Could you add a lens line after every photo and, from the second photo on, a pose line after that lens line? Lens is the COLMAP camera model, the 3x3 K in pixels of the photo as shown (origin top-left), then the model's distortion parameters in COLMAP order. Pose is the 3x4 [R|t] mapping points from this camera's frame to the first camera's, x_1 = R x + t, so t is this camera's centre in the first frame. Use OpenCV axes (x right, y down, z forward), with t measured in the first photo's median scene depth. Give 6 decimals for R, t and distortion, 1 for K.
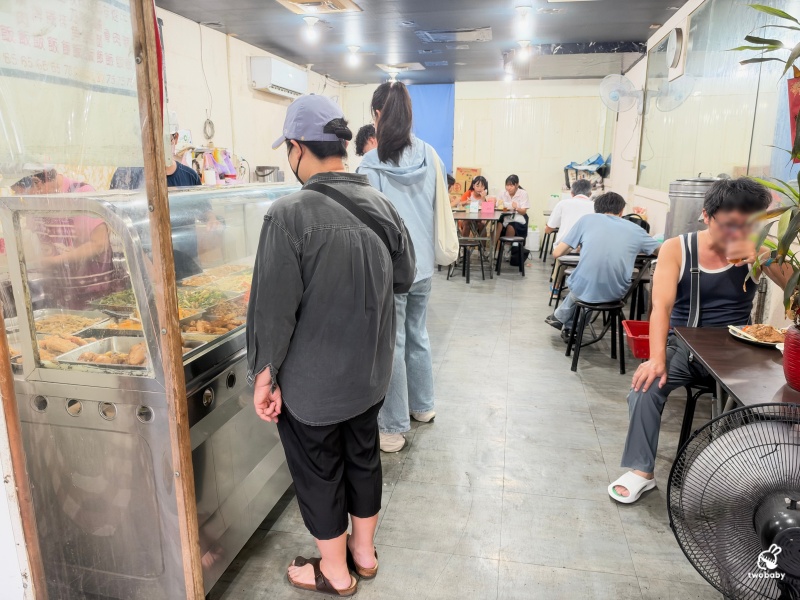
lens RADIAL K [[574.8, 0, 400.0], [0, 574.8, 300.0], [0, 0, 1]] dist [0.041989, -0.057237]
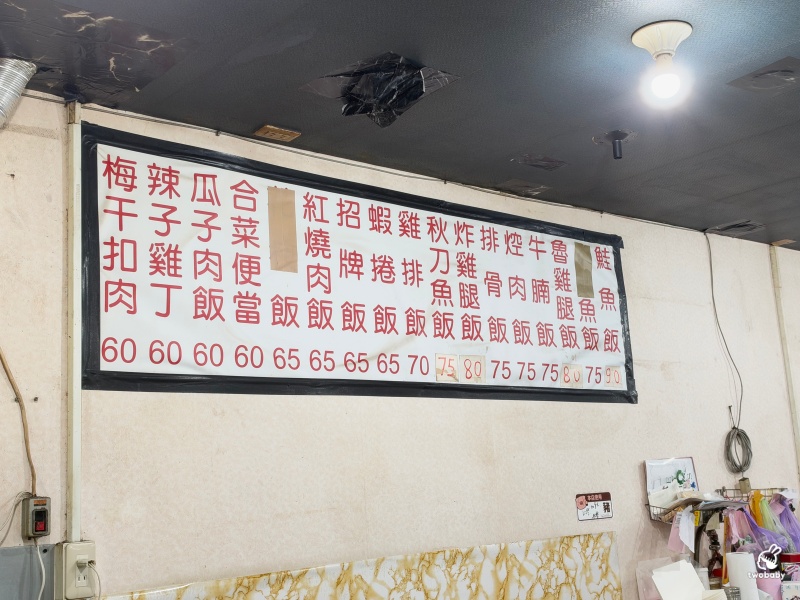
lens RADIAL K [[1086.8, 0, 400.0], [0, 1086.8, 300.0], [0, 0, 1]] dist [-0.016633, -0.041682]
pose [[0.795536, -0.180542, -0.578383, -0.063332], [-0.066533, 0.922773, -0.379556, -0.107903], [0.602242, 0.340432, 0.722088, 0.326702]]
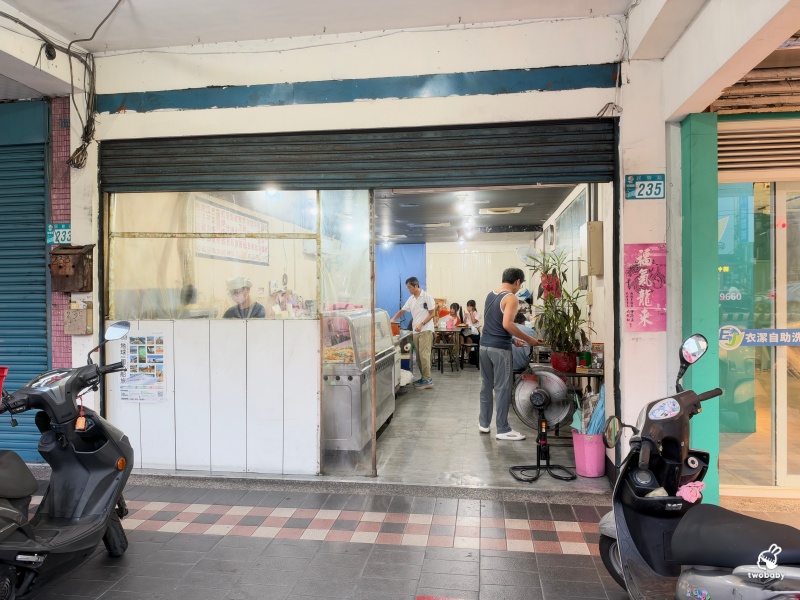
lens RADIAL K [[574.8, 0, 400.0], [0, 574.8, 300.0], [0, 0, 1]] dist [0.041989, -0.057237]
pose [[0.998229, -0.011824, 0.058305, -0.136003], [0.024216, 0.975943, -0.216677, 0.185772], [-0.054340, 0.217705, 0.974501, -0.889113]]
